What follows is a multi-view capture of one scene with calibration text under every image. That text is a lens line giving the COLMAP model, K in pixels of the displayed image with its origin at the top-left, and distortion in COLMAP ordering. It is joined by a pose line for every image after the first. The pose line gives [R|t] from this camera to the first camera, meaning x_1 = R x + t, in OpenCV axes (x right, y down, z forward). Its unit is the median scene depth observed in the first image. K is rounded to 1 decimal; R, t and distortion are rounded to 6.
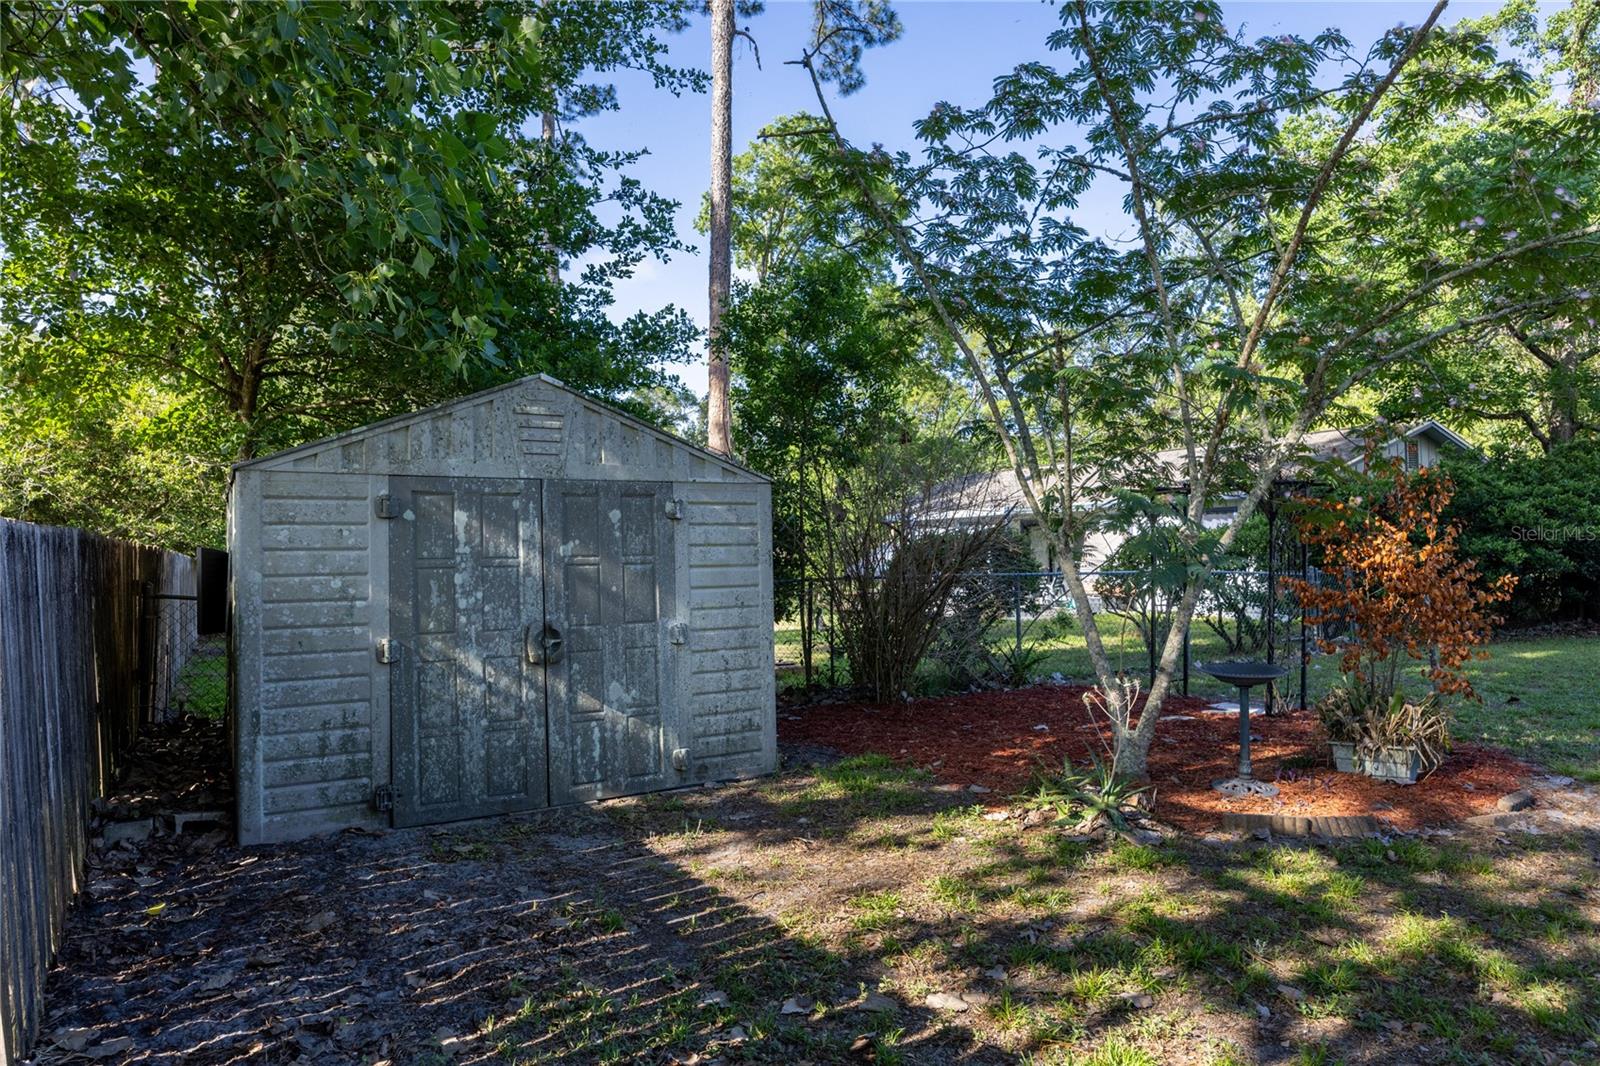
lens RADIAL K [[1100.5, 0, 801.6], [0, 1100.5, 532.0], [0, 0, 1]] dist [0.000515, 0.000224]
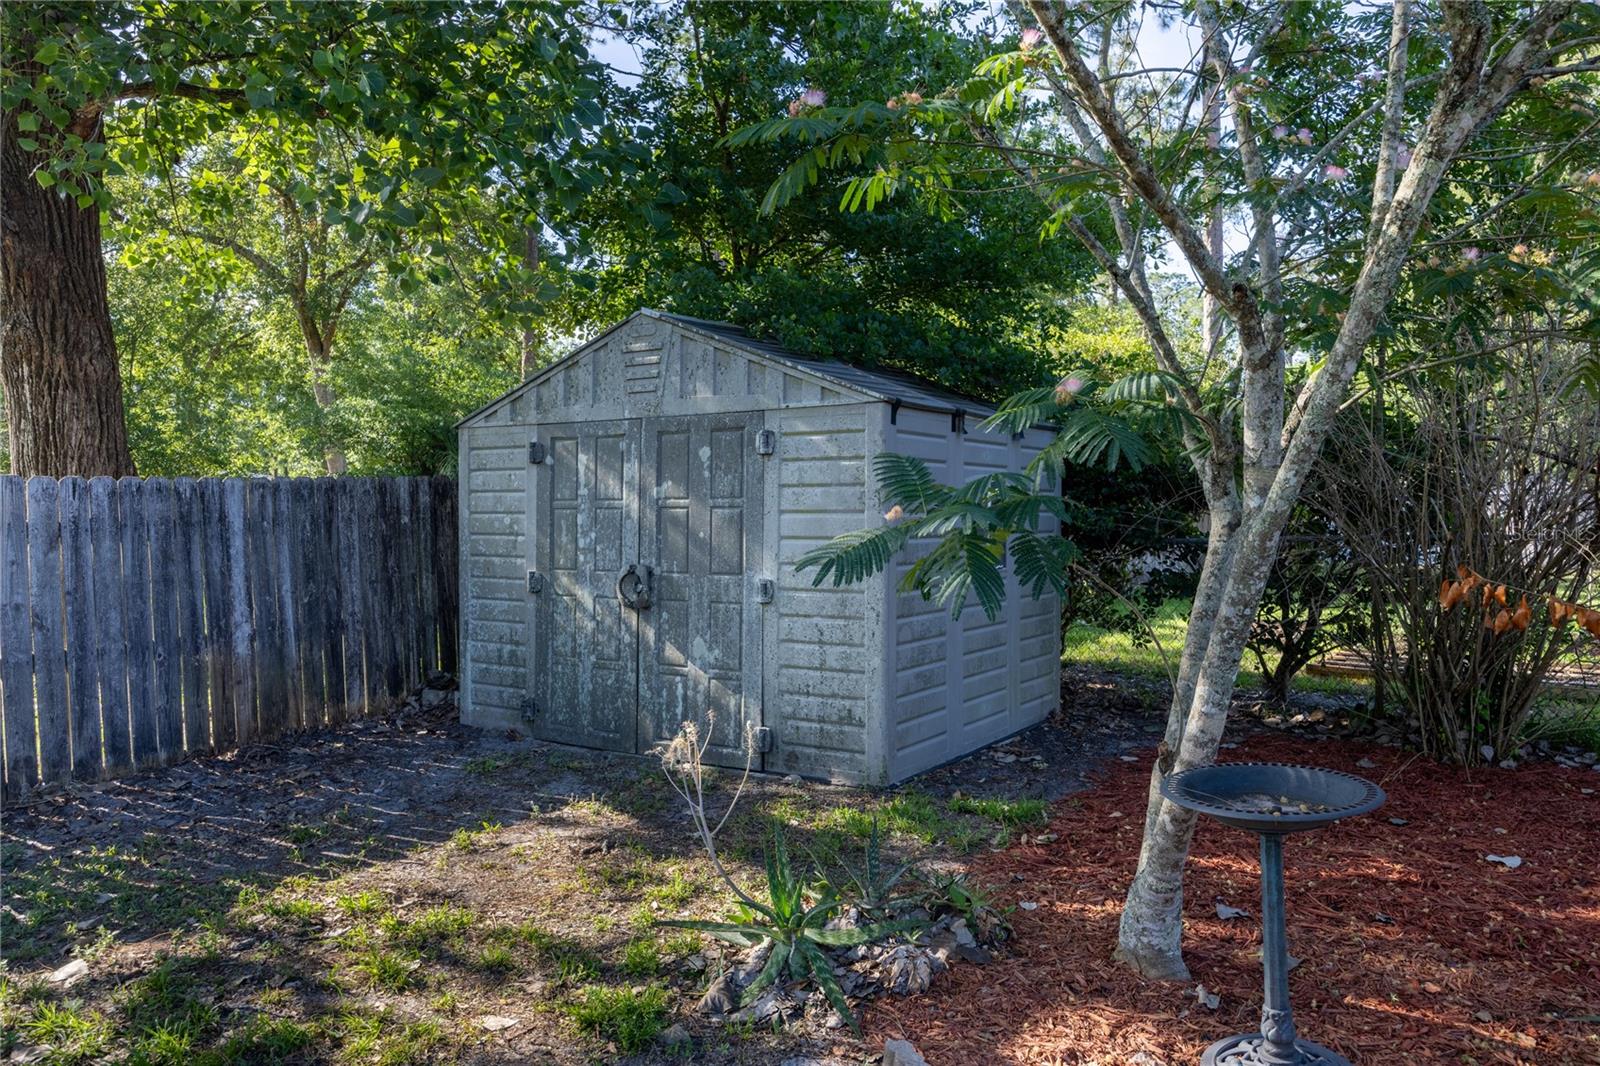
lens RADIAL K [[1193.1, 0, 801.2], [0, 1193.1, 537.7], [0, 0, 1]] dist [-0.002747, -0.002307]
pose [[0.393220, 0.035793, -0.918747, 0.791153], [0.015825, 0.998831, 0.045686, 0.011303], [0.919308, -0.032503, 0.392194, 0.720738]]
